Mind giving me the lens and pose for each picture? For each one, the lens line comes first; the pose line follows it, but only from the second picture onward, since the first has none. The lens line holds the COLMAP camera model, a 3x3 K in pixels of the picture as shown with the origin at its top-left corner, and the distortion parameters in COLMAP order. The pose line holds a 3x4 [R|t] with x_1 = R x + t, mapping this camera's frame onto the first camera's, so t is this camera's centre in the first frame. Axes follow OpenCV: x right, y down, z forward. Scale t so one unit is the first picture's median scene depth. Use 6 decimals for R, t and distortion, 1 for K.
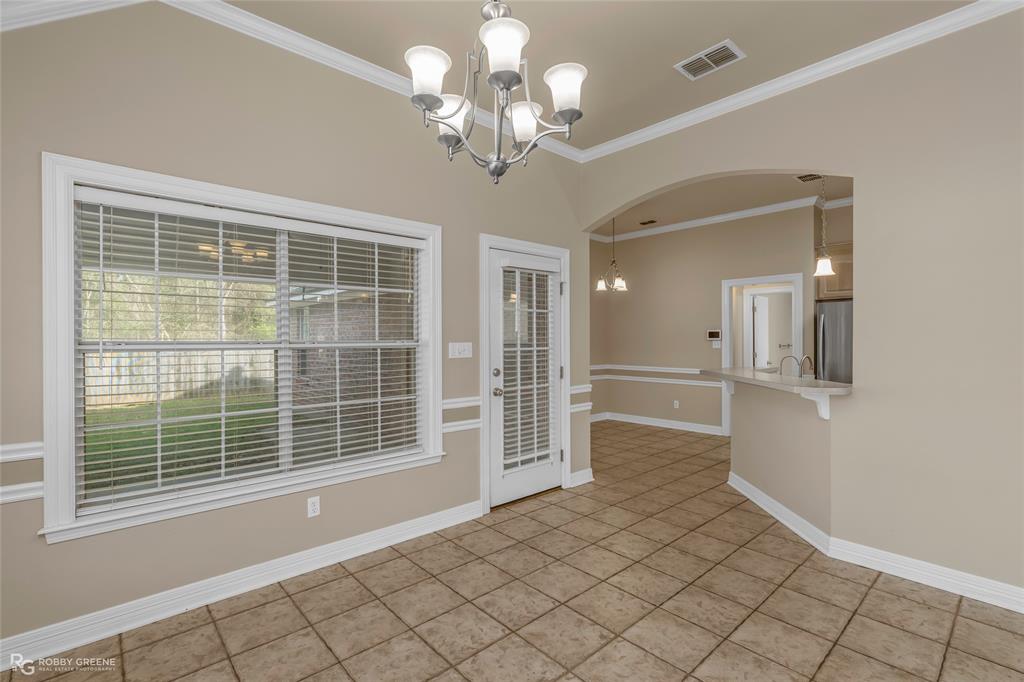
lens RADIAL K [[466.8, 0, 510.9], [0, 466.8, 332.3], [0, 0, 1]] dist [-0.000311, 0.000047]
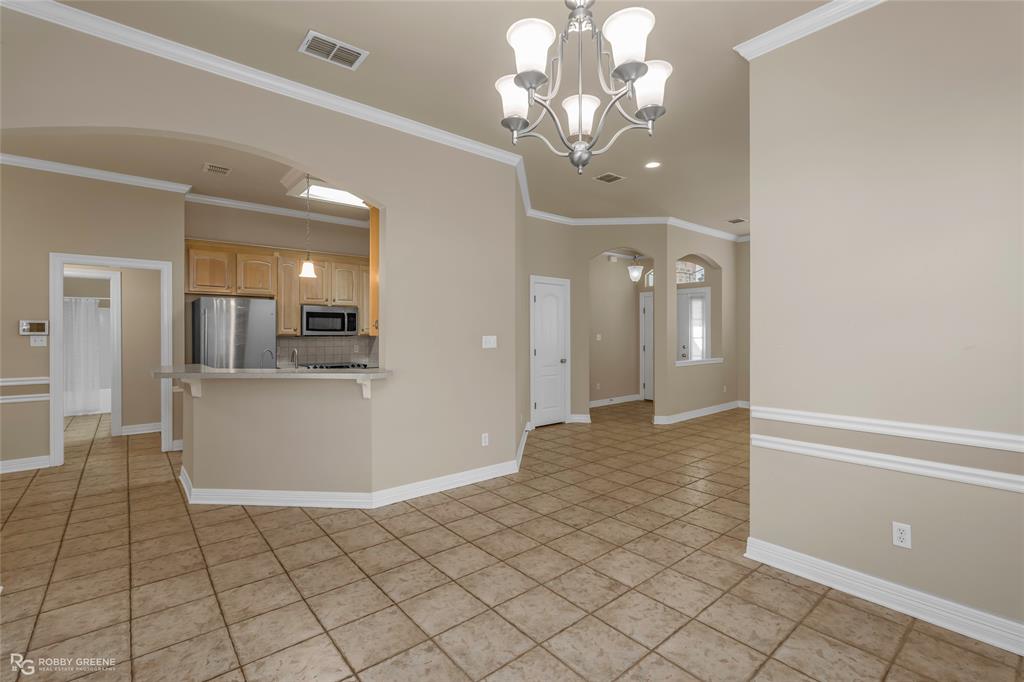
lens RADIAL K [[466.8, 0, 503.1], [0, 466.8, 329.9], [0, 0, 1]] dist [-0.000311, 0.000047]
pose [[0.040190, 0.008932, 0.999152, -0.489112], [-0.015140, 0.999851, -0.008330, 0.008187], [-0.999077, -0.014793, 0.040320, 0.540218]]
